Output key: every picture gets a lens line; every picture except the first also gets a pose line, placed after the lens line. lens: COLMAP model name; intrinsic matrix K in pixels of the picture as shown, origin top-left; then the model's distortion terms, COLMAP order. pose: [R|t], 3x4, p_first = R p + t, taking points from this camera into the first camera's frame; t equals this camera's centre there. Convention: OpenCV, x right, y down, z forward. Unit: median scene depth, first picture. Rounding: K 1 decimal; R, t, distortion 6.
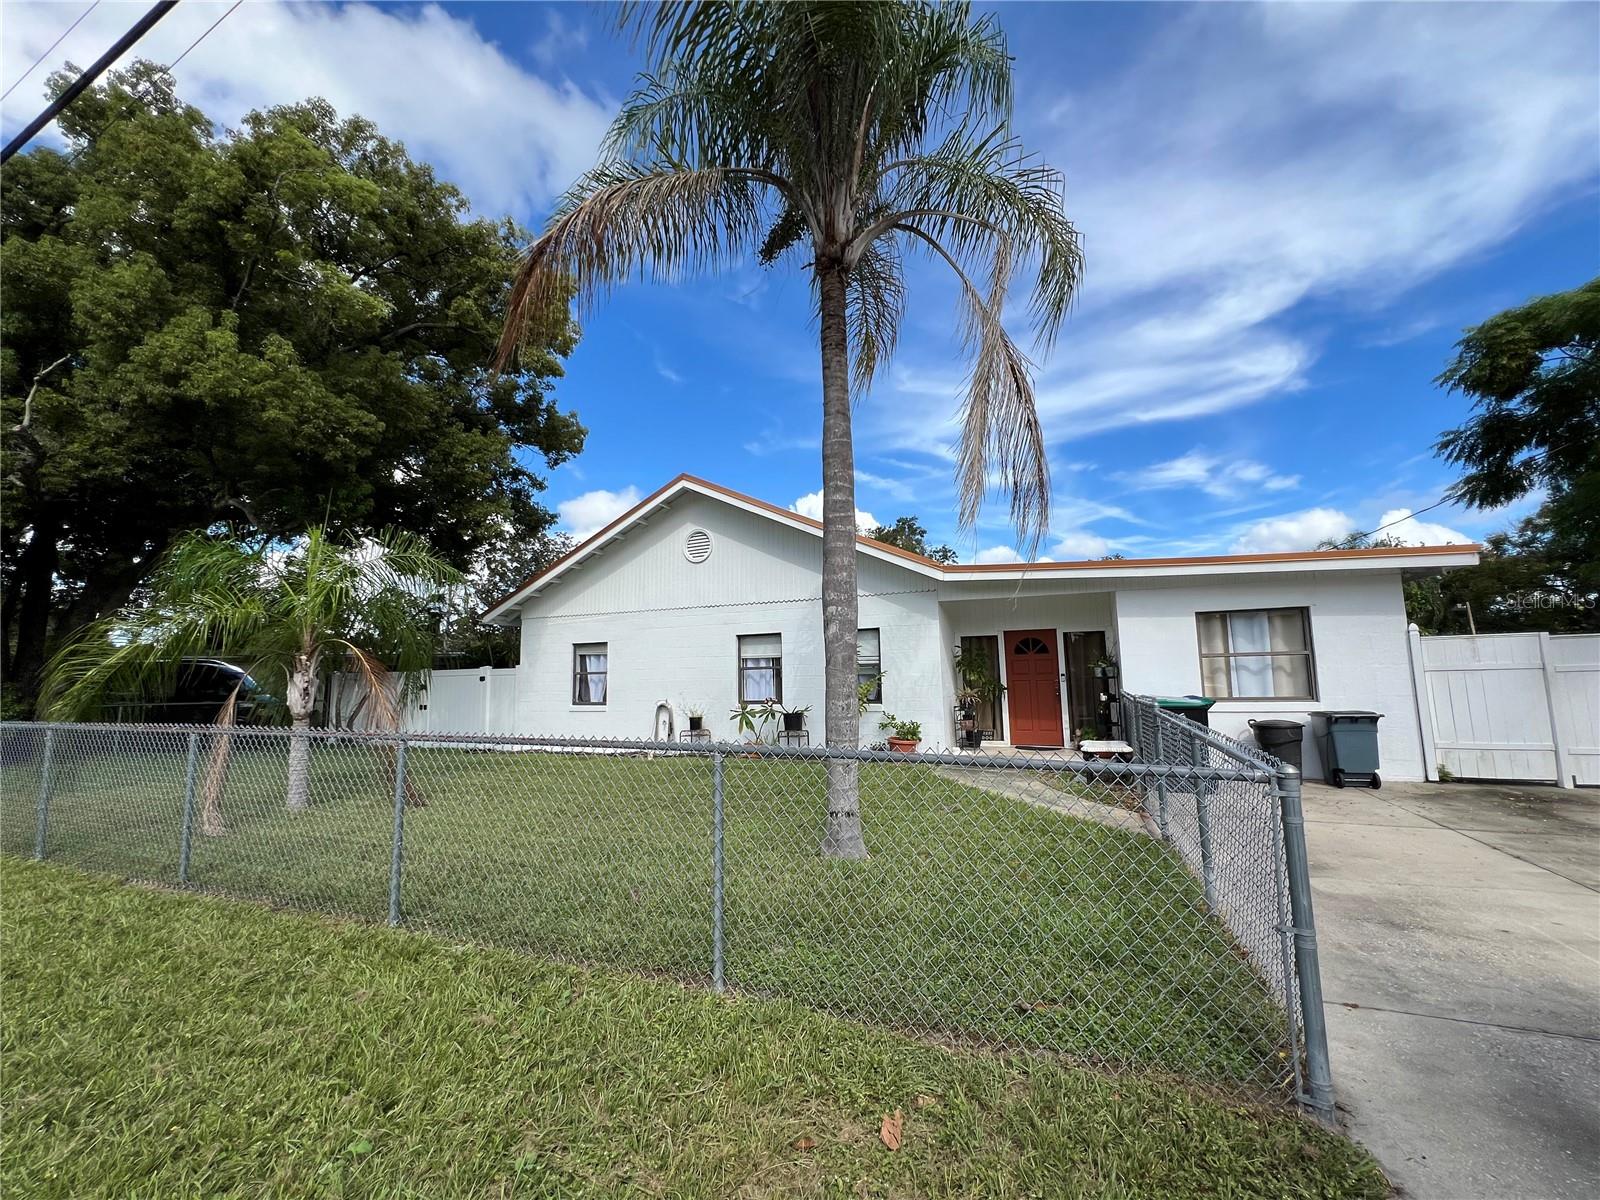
lens RADIAL K [[635.1, 0, 800.0], [0, 635.1, 600.0], [0, 0, 1]] dist [-0.000529, 0.000104]
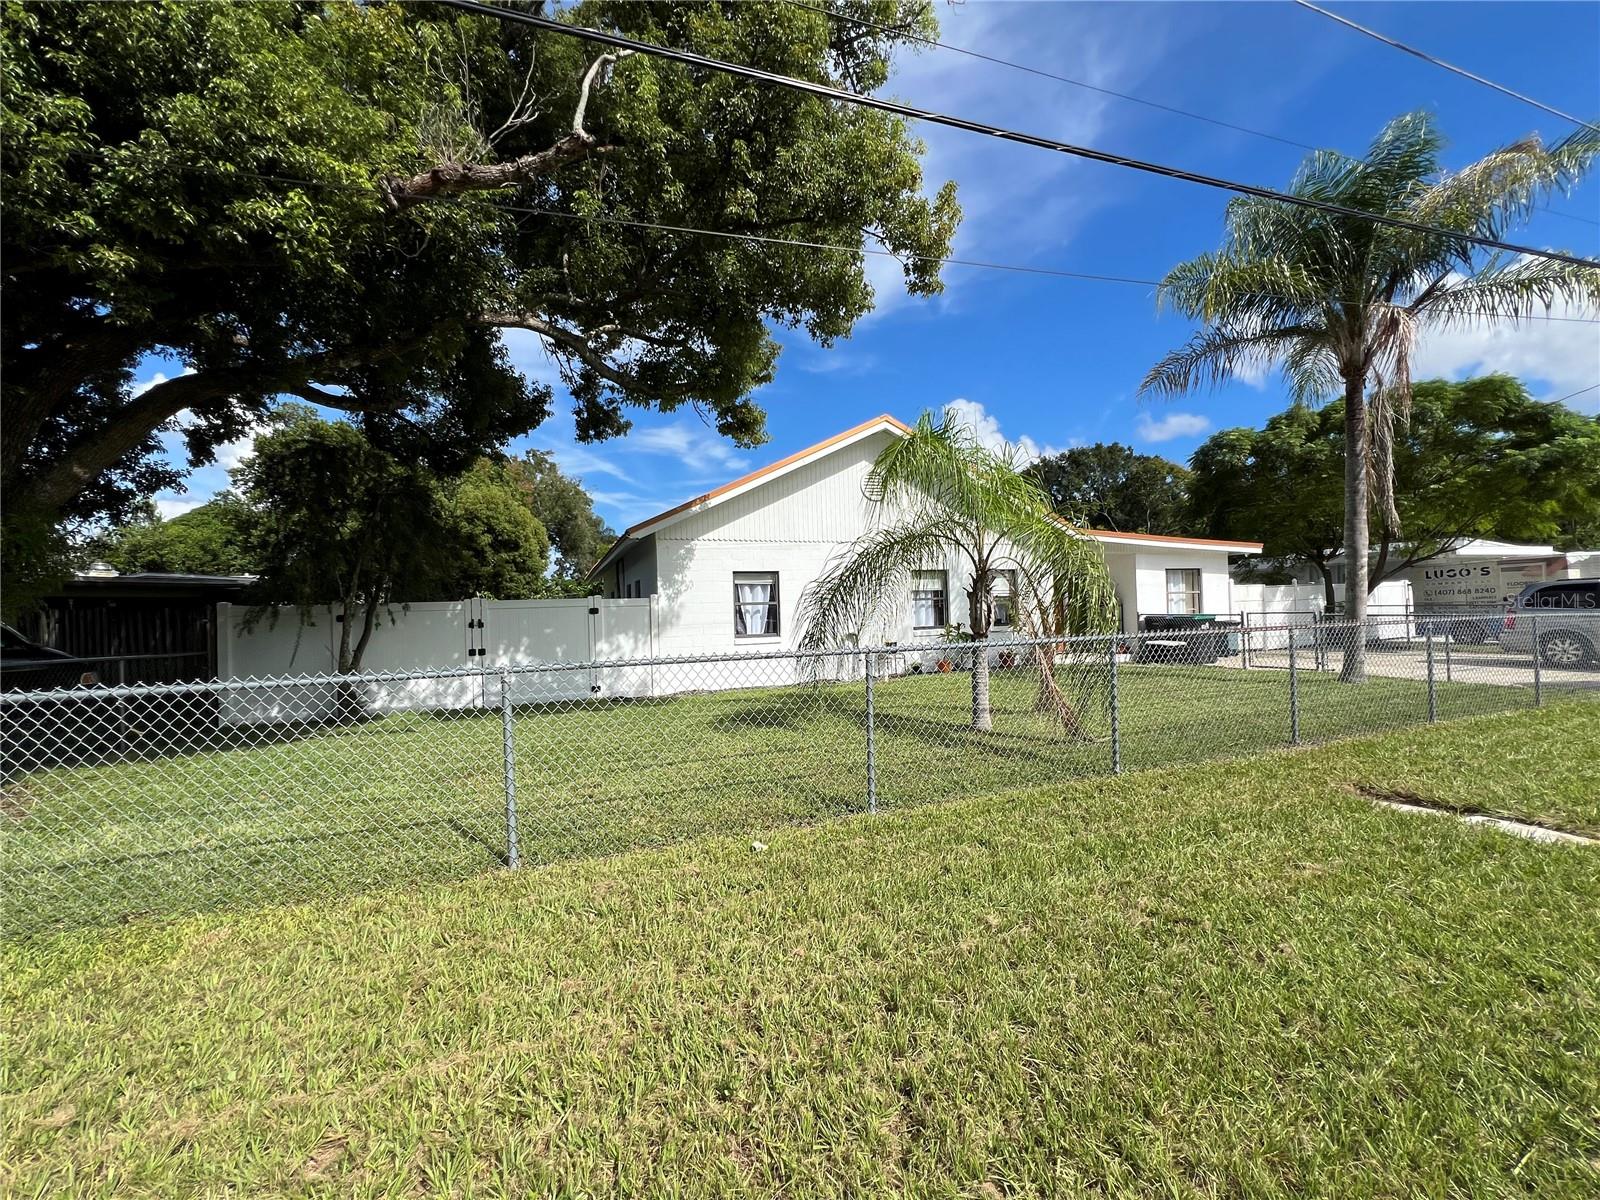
lens RADIAL K [[627.9, 0, 801.6], [0, 627.9, 636.3], [0, 0, 1]] dist [-0.001290, -0.000025]
pose [[0.720484, -0.030934, 0.692782, -0.910590], [-0.066730, 0.991276, 0.113660, 0.052147], [-0.690254, -0.128120, 0.712134, 0.286815]]
